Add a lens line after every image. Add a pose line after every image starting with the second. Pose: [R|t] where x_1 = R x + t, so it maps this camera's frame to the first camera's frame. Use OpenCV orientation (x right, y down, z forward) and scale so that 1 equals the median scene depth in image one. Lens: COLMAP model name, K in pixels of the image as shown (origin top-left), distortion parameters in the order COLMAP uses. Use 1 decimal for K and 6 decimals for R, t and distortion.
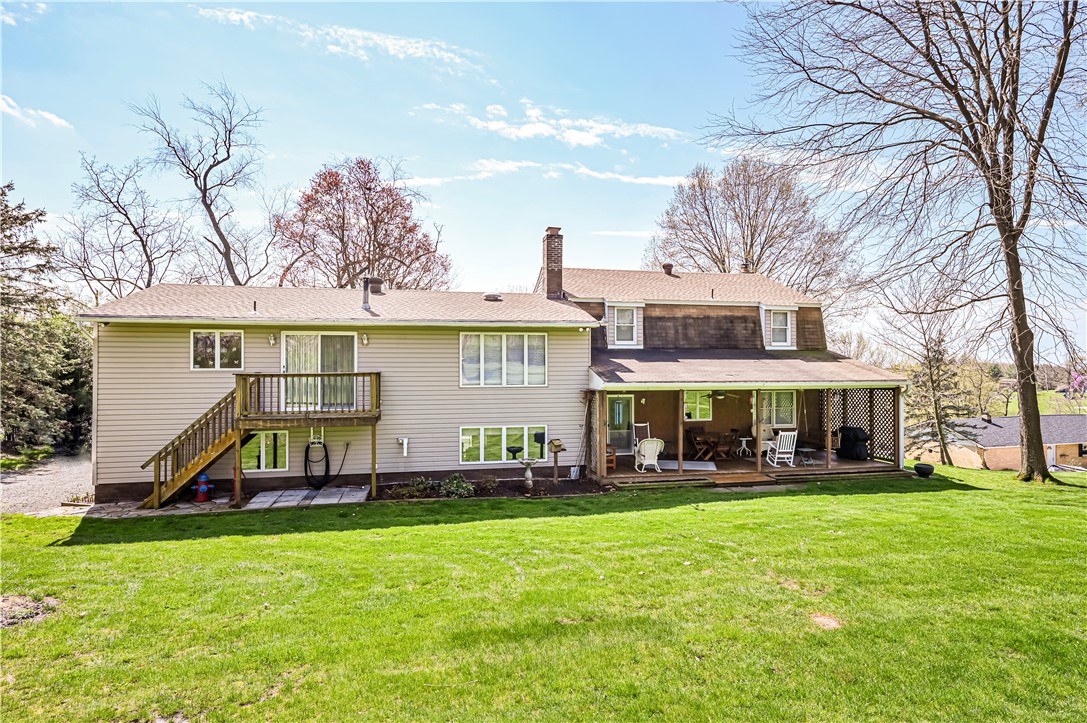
lens RADIAL K [[595.0, 0, 543.5], [0, 595.0, 361.5], [0, 0, 1]] dist [-0.006443, -0.001413]
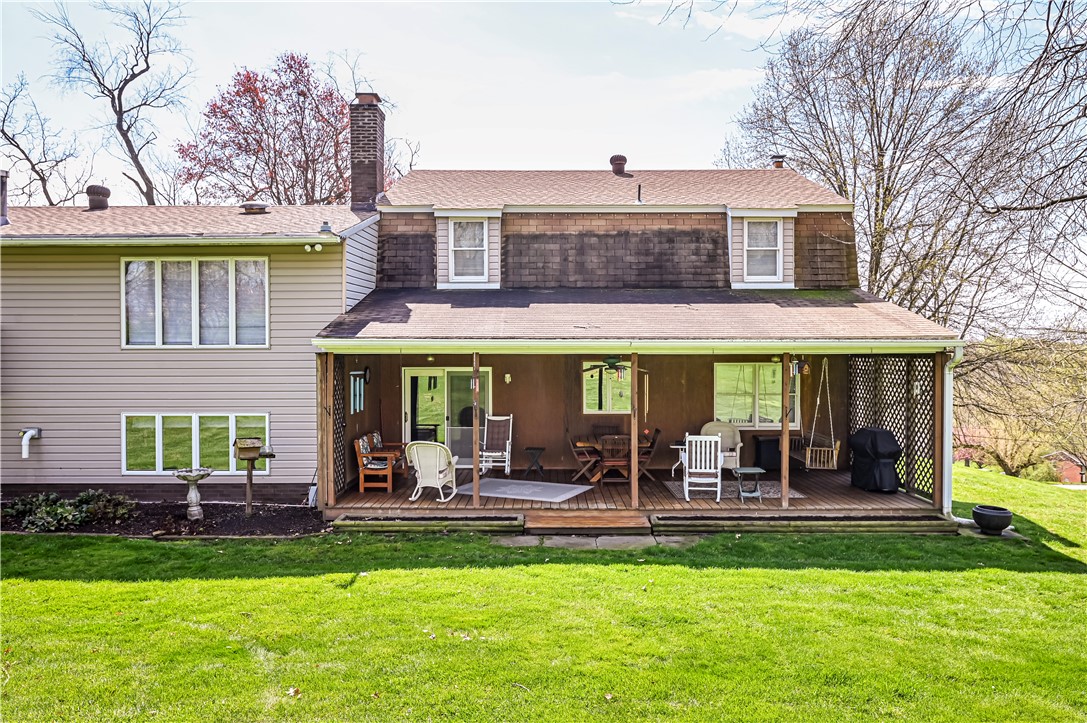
lens RADIAL K [[744.6, 0, 543.5], [0, 744.6, 361.5], [0, 0, 1]] dist [0.003458, -0.001836]
pose [[0.976513, 0.003950, -0.215424, 0.357728], [0.001698, 0.999660, 0.026026, 0.030434], [0.215454, -0.025780, 0.976174, 0.280573]]
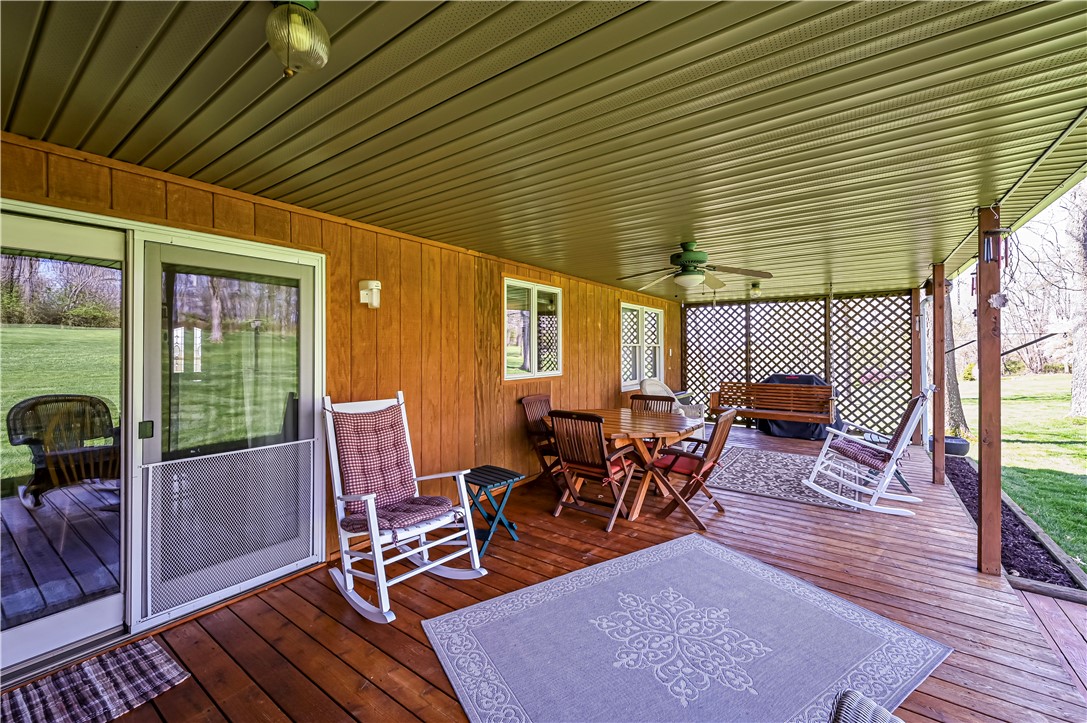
lens RADIAL K [[437.9, 0, 544.5], [0, 437.9, 345.4], [0, 0, 1]] dist [-0.000157, -0.000026]
pose [[0.753459, 0.007304, 0.657454, 0.110032], [-0.003612, 0.999969, -0.006969, 0.085144], [-0.657485, 0.002877, 0.753462, 0.831413]]
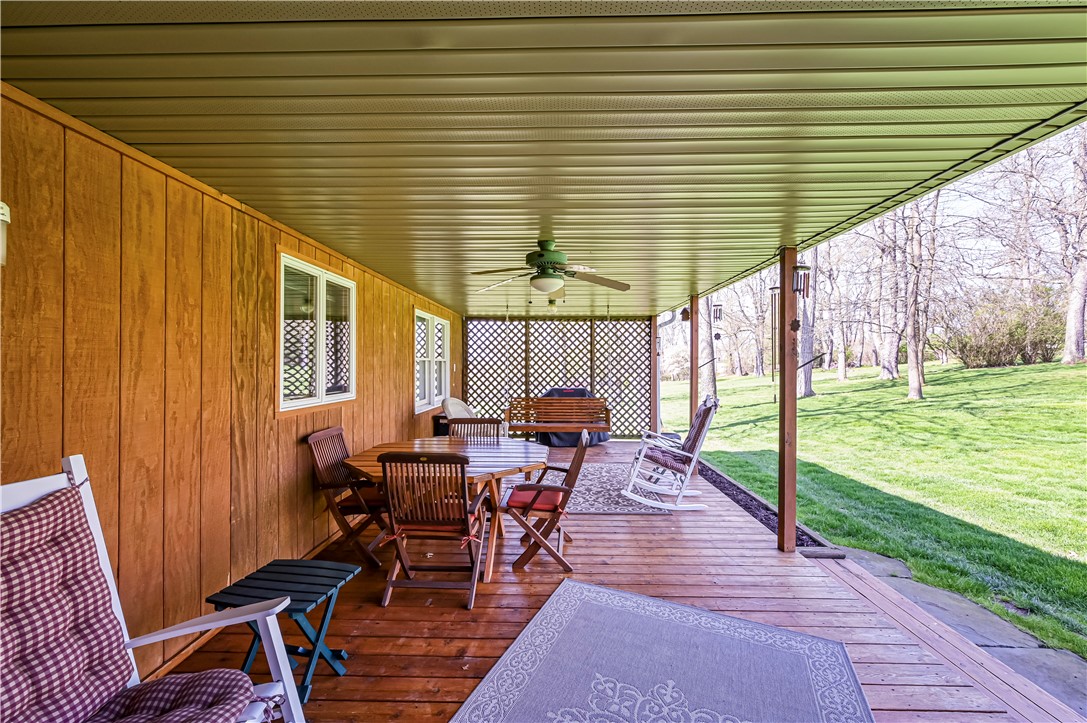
lens RADIAL K [[426.8, 0, 543.5], [0, 426.8, 361.5], [0, 0, 1]] dist [-0.000439, 0.000051]
pose [[0.245894, 0.009704, 0.969248, 0.125440], [-0.007927, 0.999937, -0.008001, 0.085405], [-0.969264, -0.005716, 0.245955, 0.891583]]
